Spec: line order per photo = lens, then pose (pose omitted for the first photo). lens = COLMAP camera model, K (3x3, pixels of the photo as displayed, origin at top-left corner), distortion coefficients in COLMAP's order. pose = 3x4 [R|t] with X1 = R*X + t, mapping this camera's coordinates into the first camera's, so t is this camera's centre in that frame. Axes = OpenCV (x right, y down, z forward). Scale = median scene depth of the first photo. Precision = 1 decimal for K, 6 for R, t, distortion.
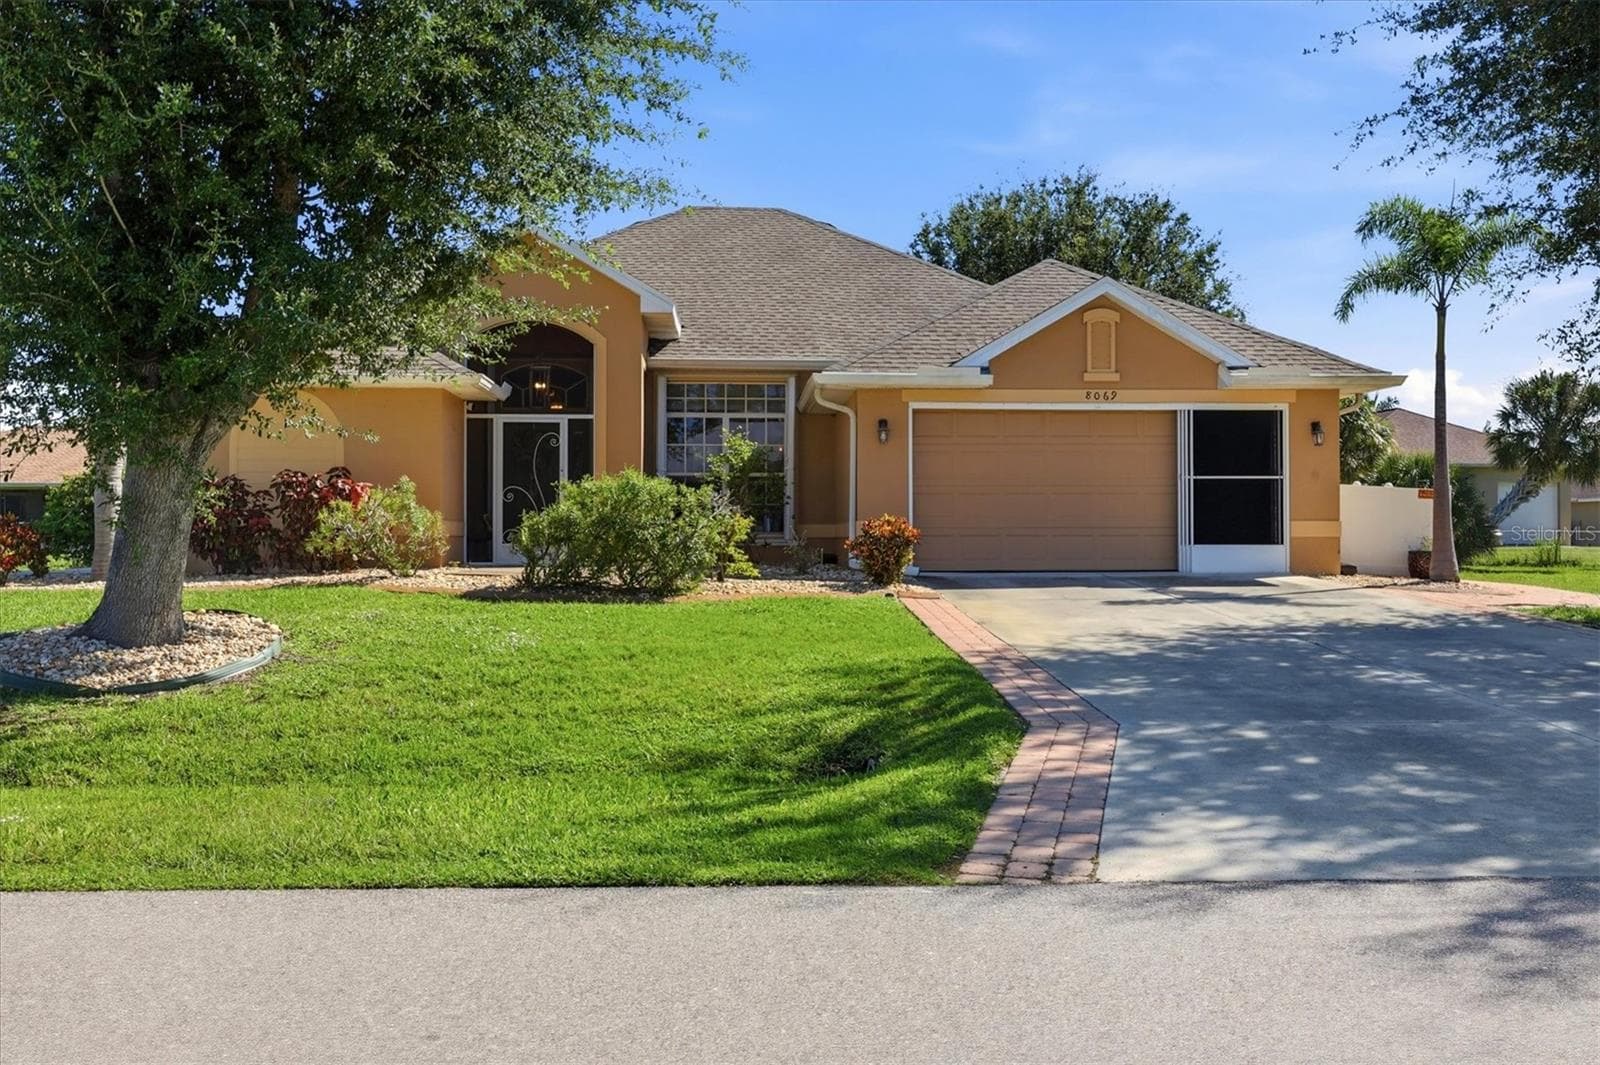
lens RADIAL K [[1566.8, 0, 792.7], [0, 1566.8, 510.8], [0, 0, 1]] dist [0.010796, 0.018570]
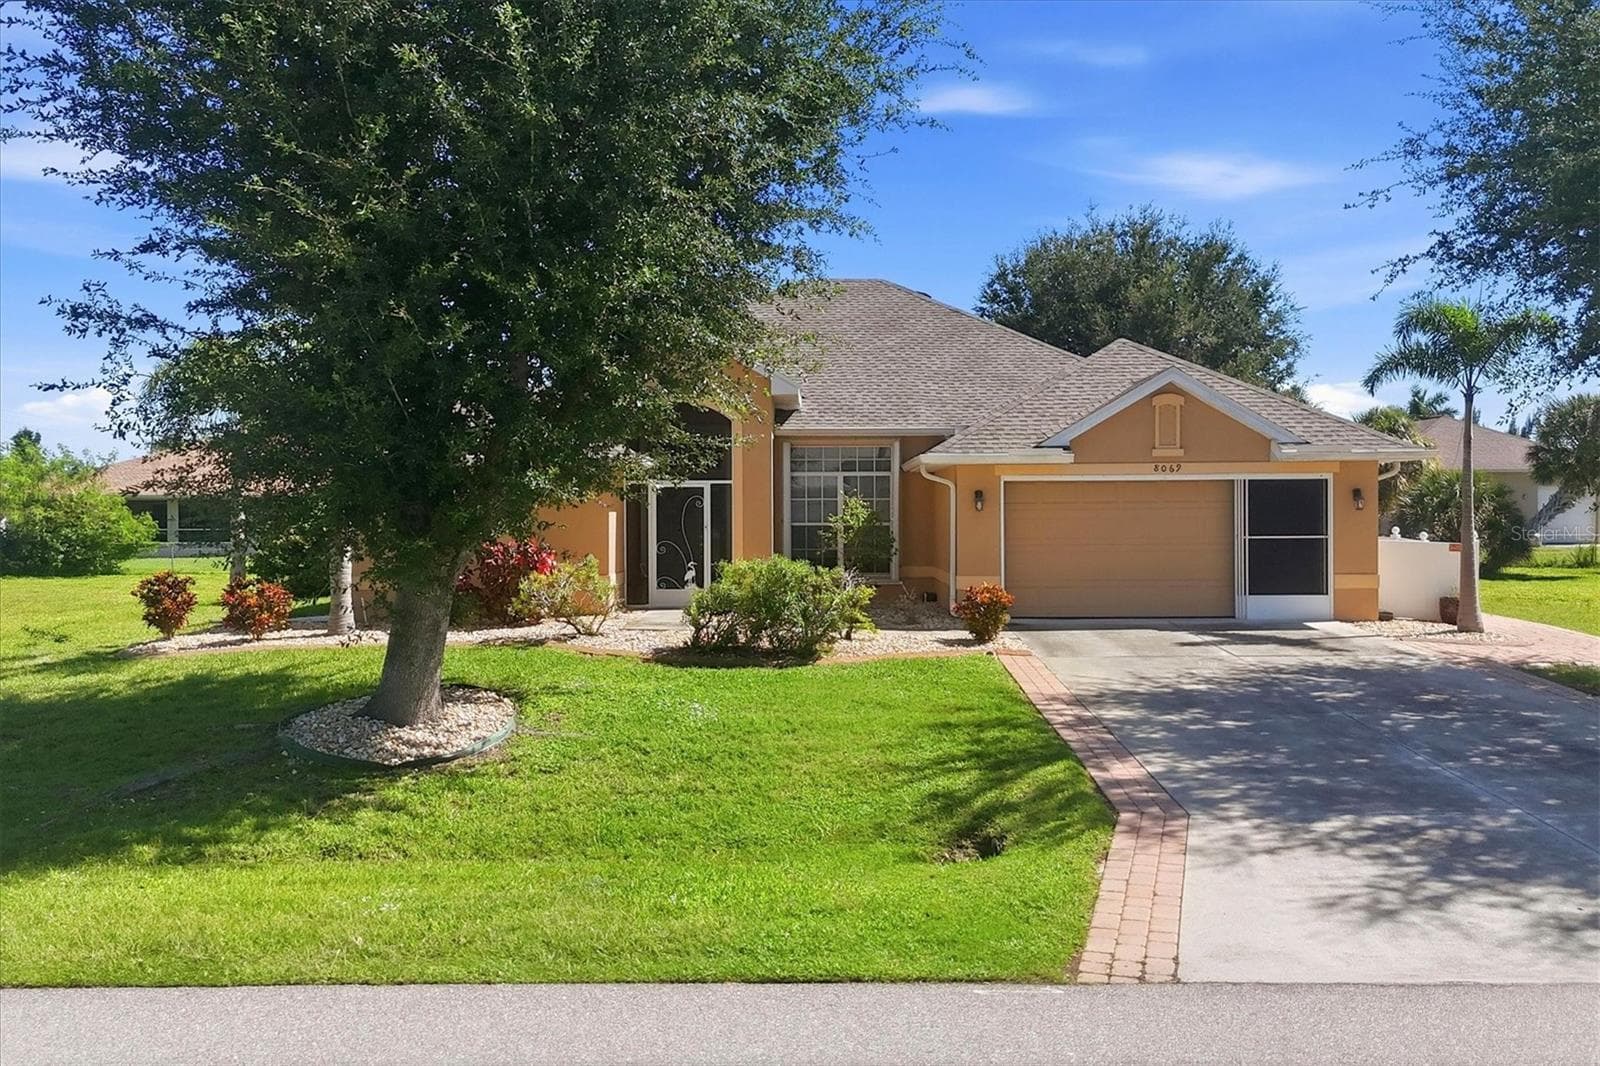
lens RADIAL K [[1431.1, 0, 800.0], [0, 1431.1, 533.0], [0, 0, 1]] dist [0.084800, -0.058074]
pose [[0.998636, -0.006363, -0.051821, -0.021749], [0.007871, 0.999550, 0.028937, -0.058687], [0.051613, -0.029305, 0.998237, -0.087708]]
